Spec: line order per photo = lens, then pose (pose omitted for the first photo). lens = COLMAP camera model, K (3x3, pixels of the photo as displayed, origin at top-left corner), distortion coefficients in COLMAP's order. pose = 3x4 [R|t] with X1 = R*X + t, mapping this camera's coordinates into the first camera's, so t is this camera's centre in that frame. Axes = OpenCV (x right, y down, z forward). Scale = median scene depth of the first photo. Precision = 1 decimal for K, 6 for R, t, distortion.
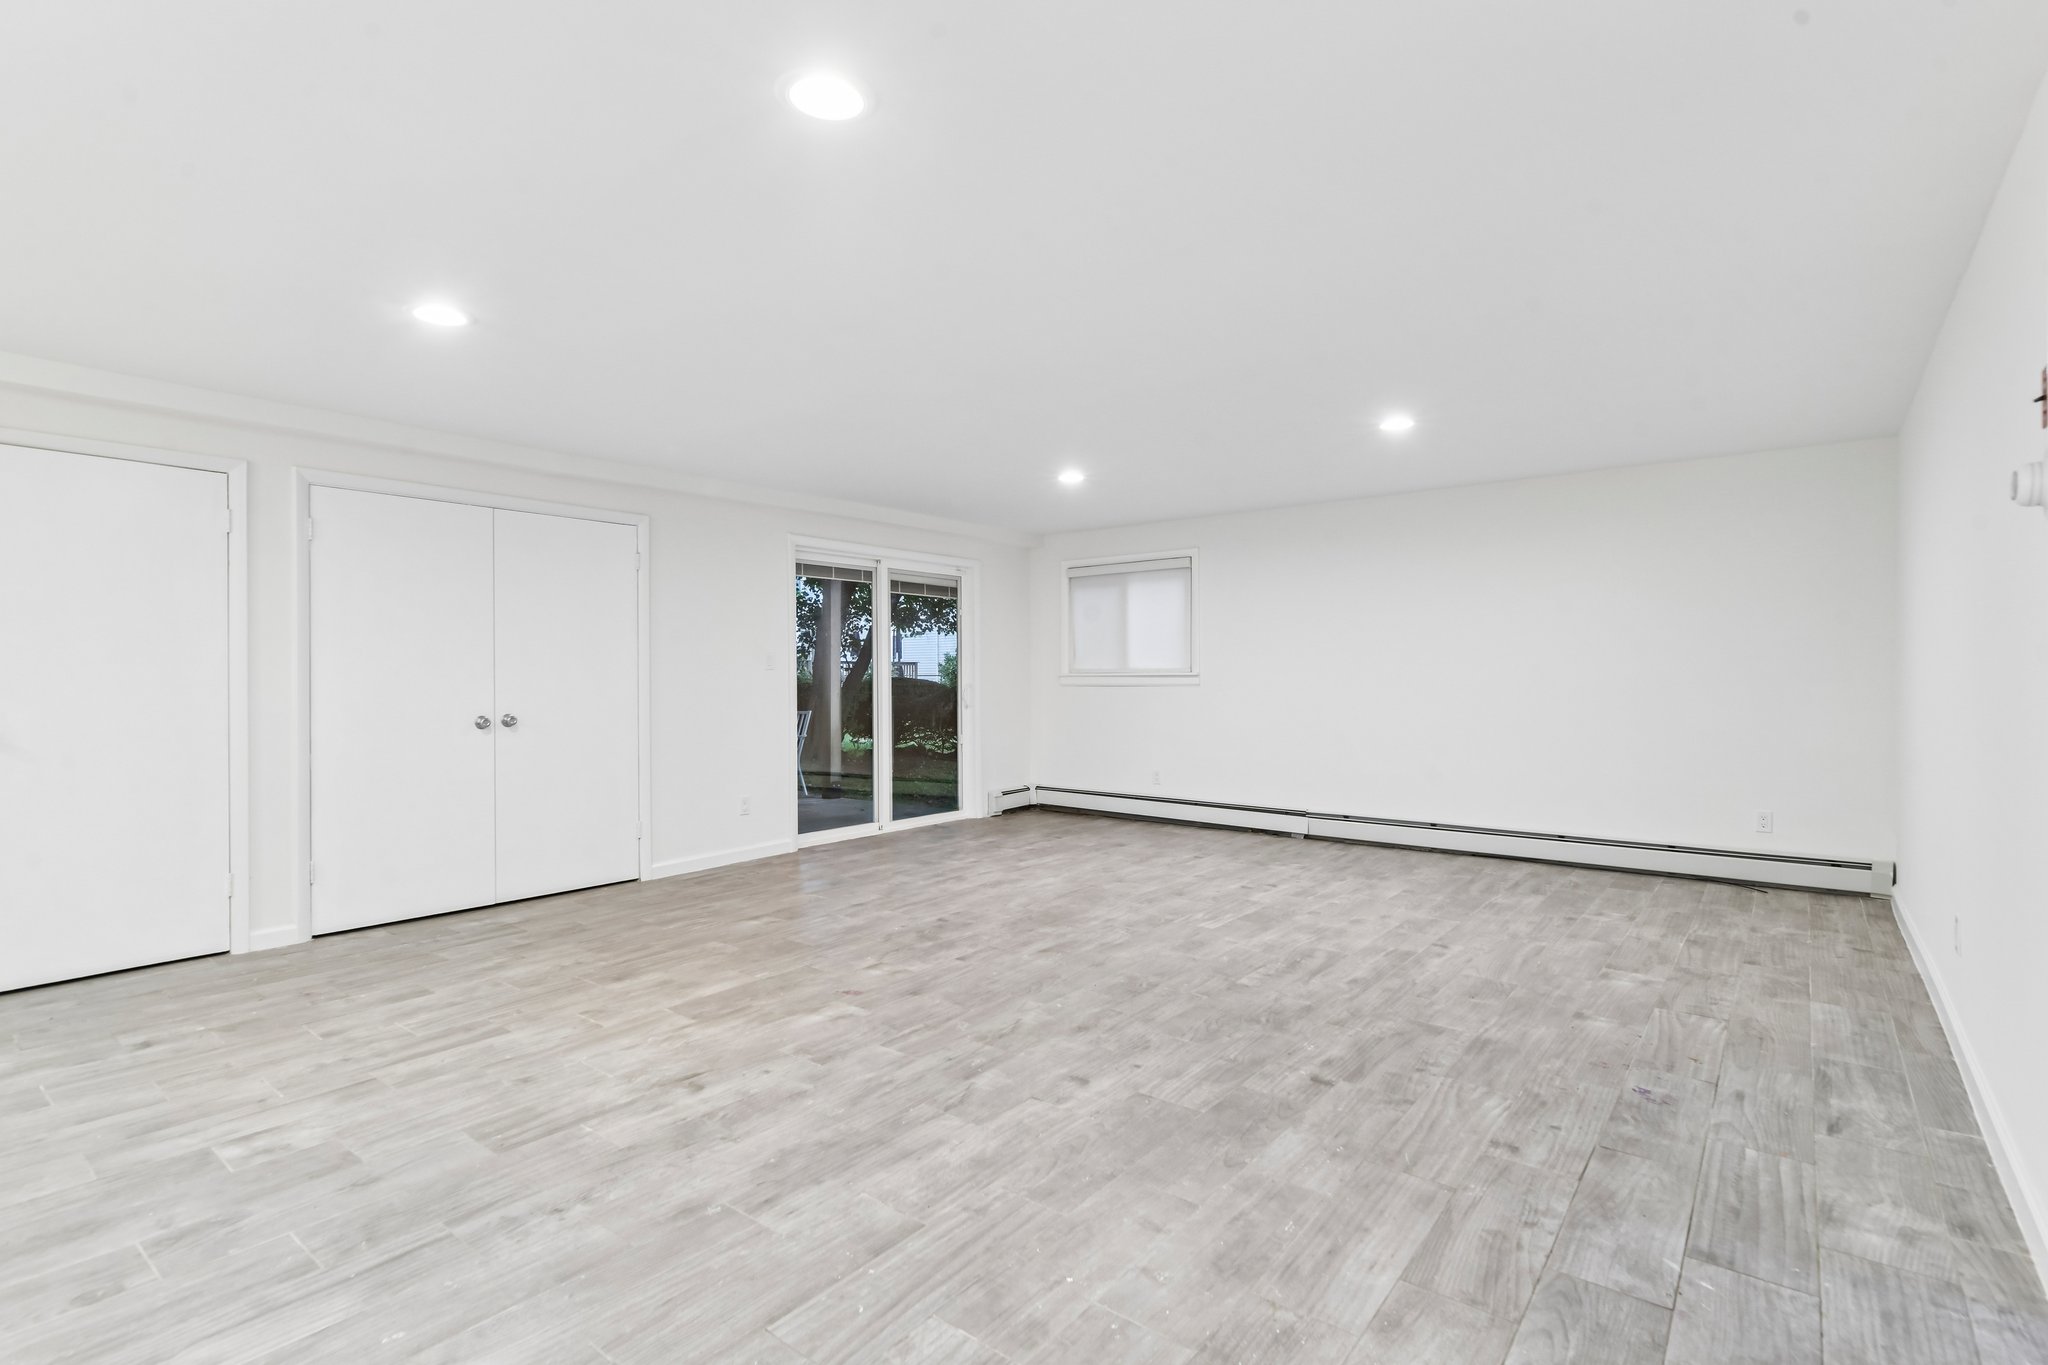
lens RADIAL K [[953.5, 0, 1024.6], [0, 953.5, 678.7], [0, 0, 1]] dist [0.000067, -0.002041]
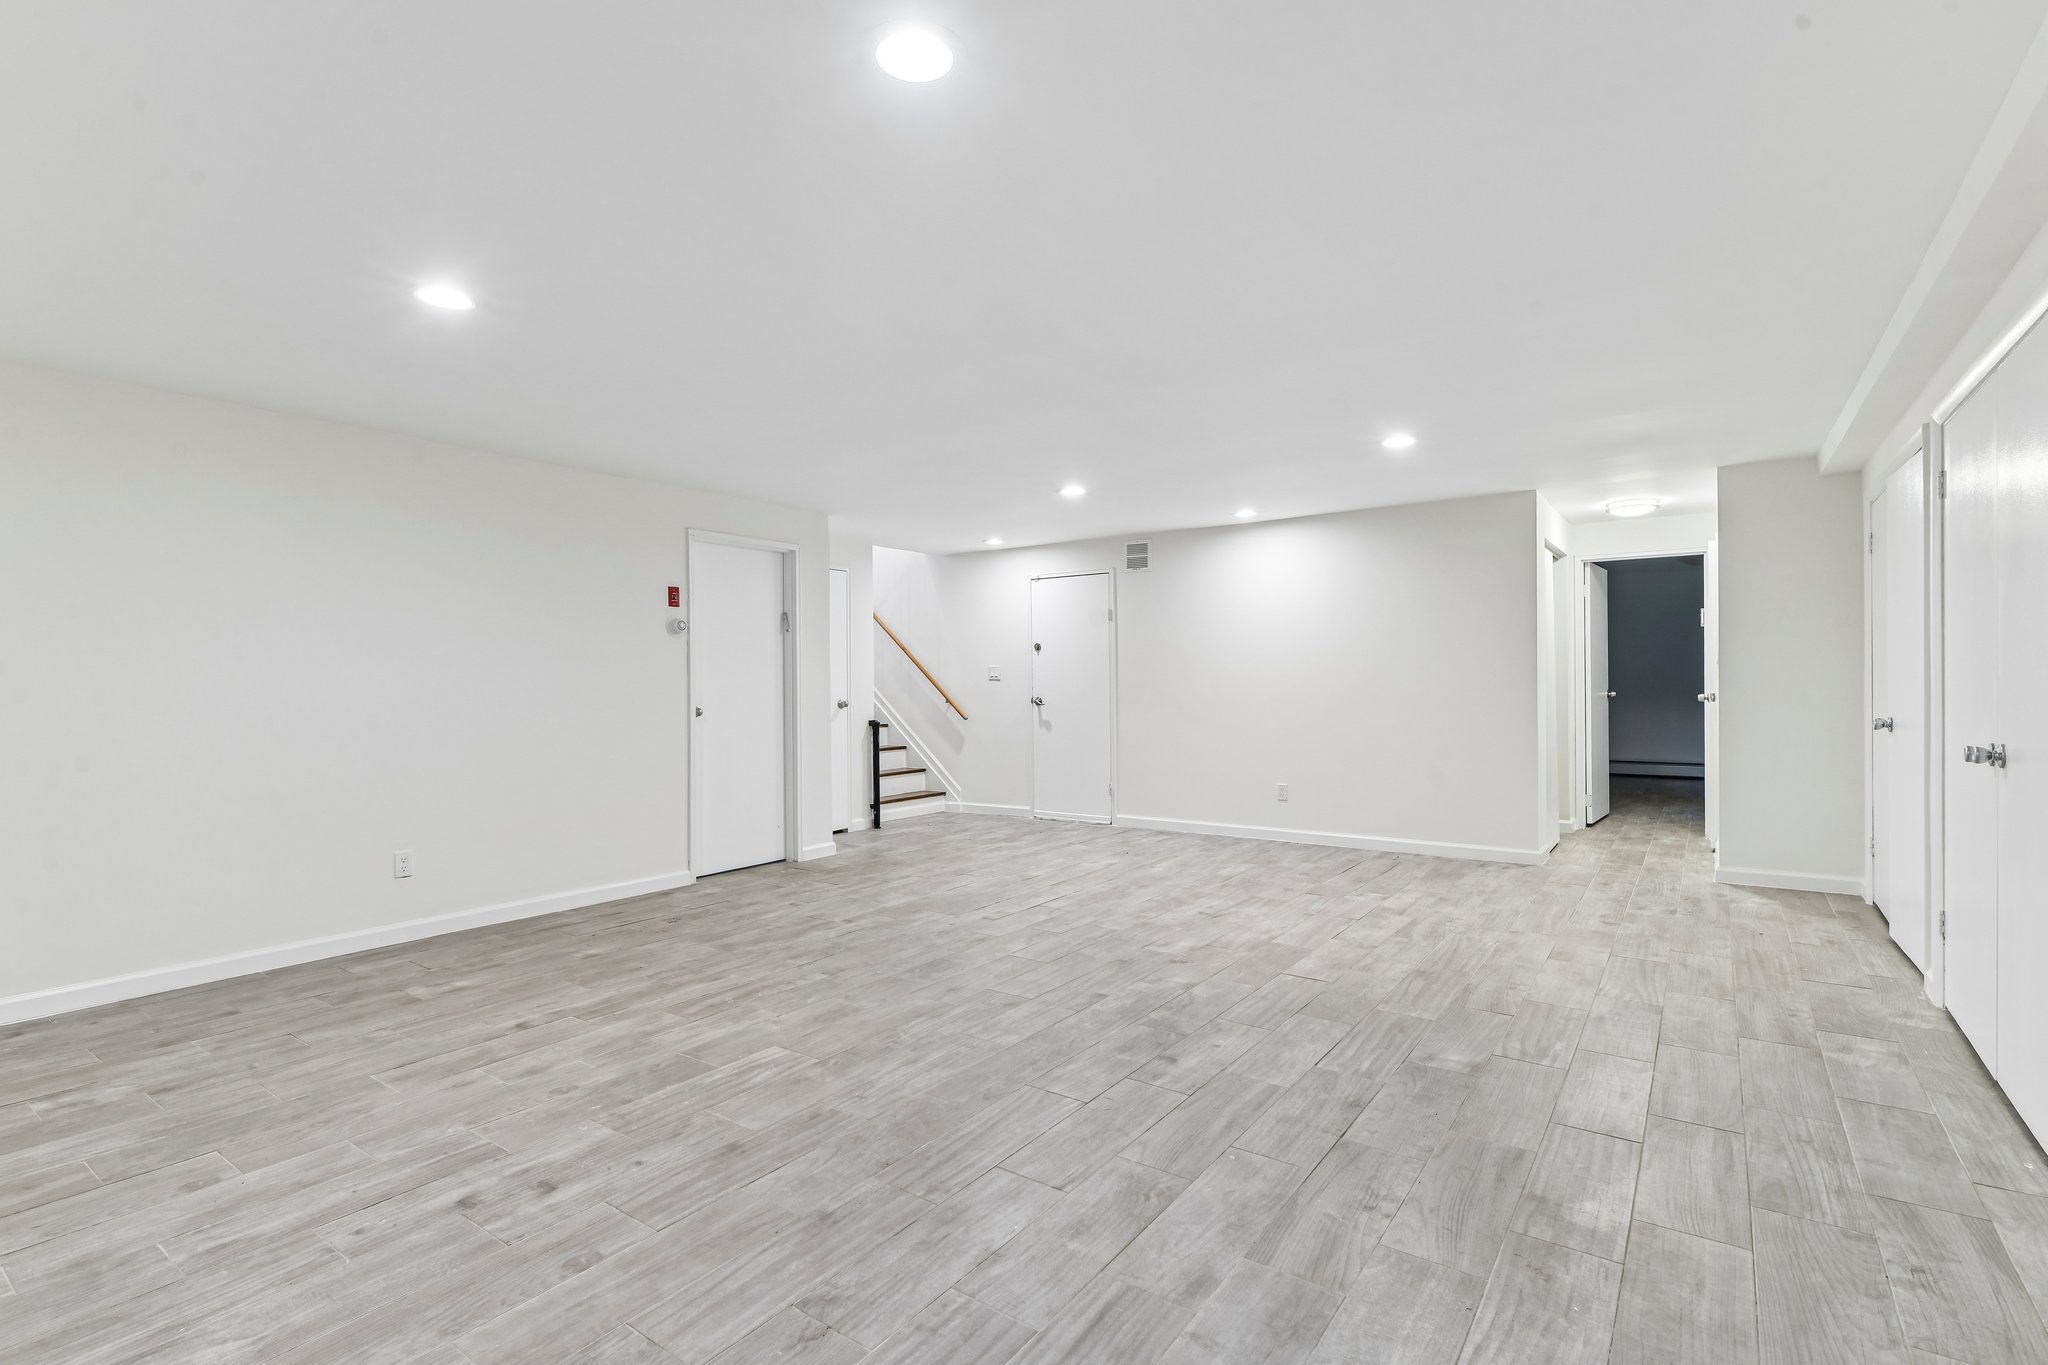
lens RADIAL K [[936.4, 0, 1023.9], [0, 936.4, 681.1], [0, 0, 1]] dist [-0.005755, -0.000565]
pose [[-0.998819, 0.013910, -0.046547, 0.049349], [0.013730, 0.999897, 0.004201, -0.012129], [0.046601, 0.003557, -0.998907, 2.068987]]
